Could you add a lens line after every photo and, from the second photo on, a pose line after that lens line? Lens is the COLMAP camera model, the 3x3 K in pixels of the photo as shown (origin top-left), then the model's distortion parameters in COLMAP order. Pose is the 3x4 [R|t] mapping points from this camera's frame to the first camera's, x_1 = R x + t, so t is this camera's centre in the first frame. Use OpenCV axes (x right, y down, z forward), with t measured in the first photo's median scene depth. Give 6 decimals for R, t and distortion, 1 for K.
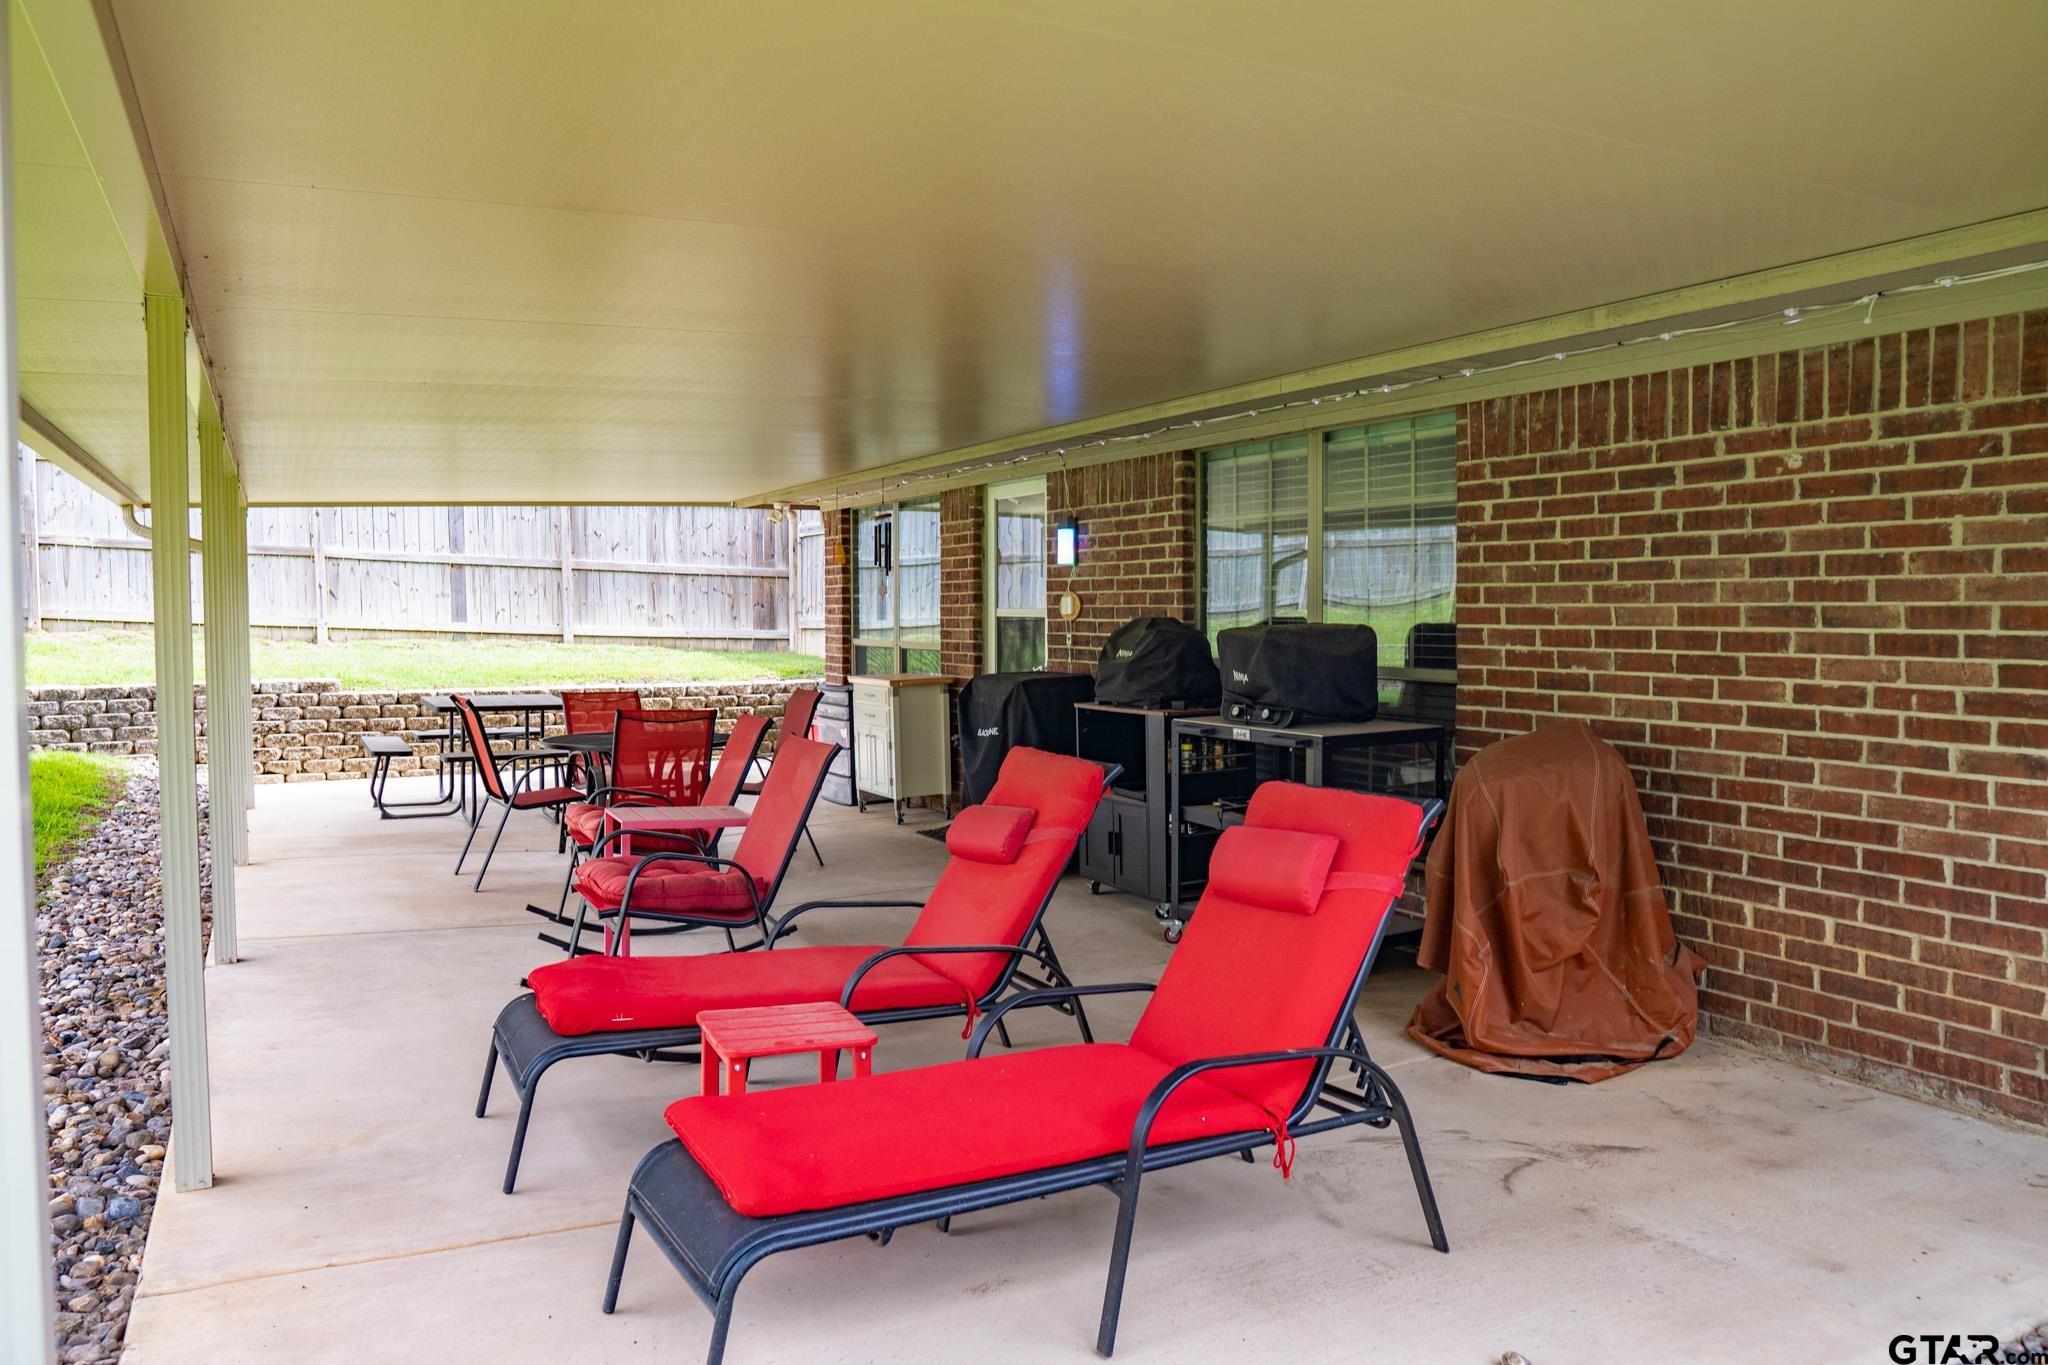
lens RADIAL K [[1444.0, 0, 1021.4], [0, 1444.0, 675.6], [0, 0, 1]] dist [-0.114806, 0.077098]
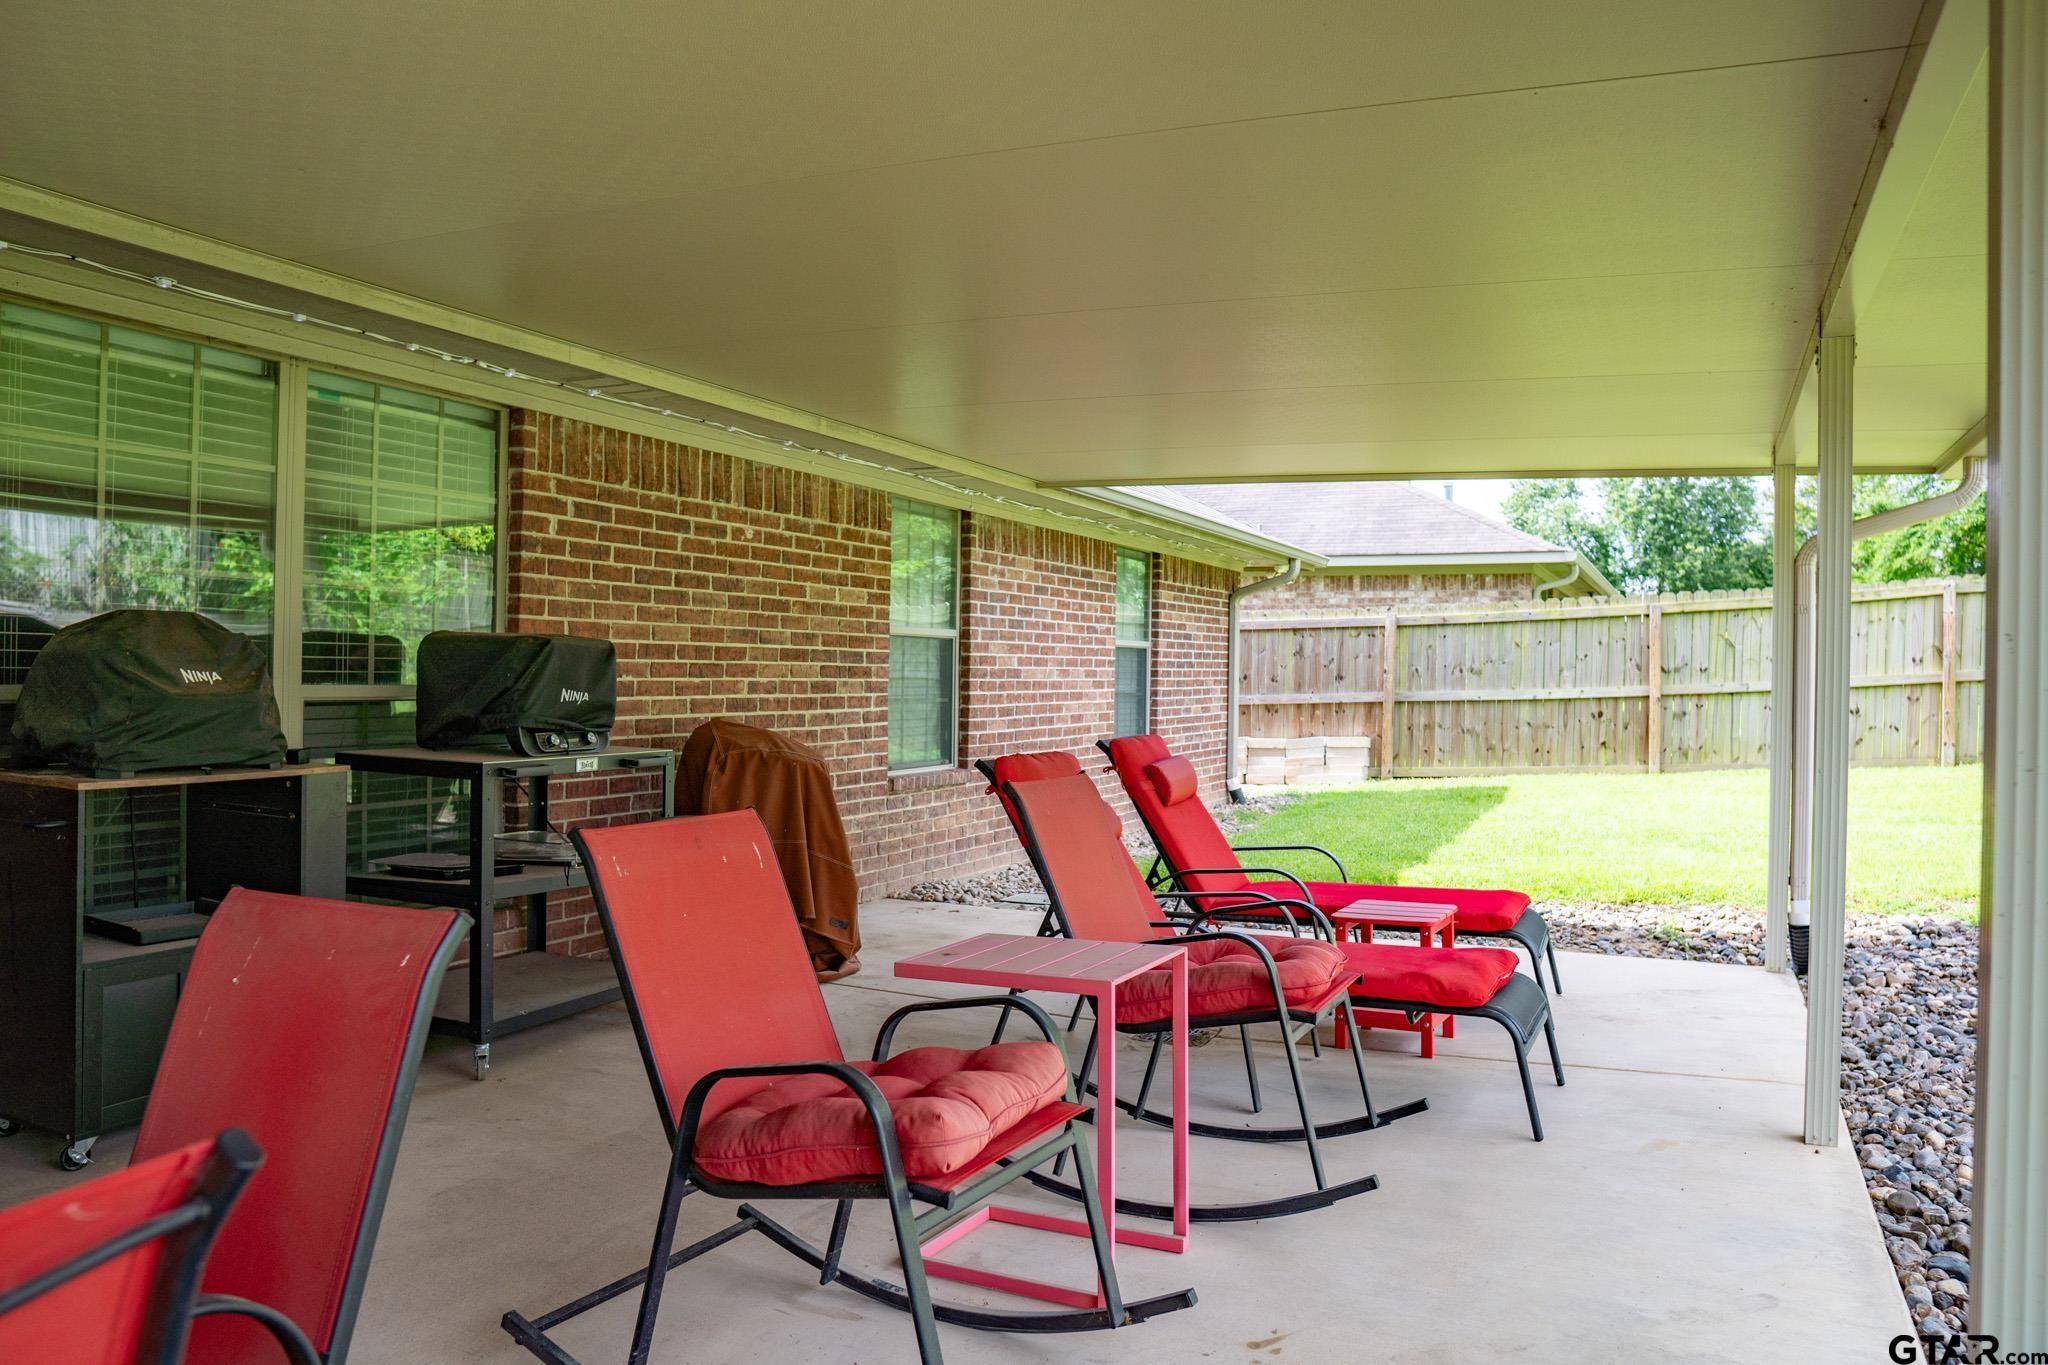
lens RADIAL K [[1474.7, 0, 1016.2], [0, 1474.7, 678.1], [0, 0, 1]] dist [-0.116327, 0.079745]
pose [[-0.605440, -0.003572, 0.795883, -0.838535], [0.029187, 0.999218, 0.026688, -0.029846], [-0.795356, 0.039387, -0.604862, 1.648702]]
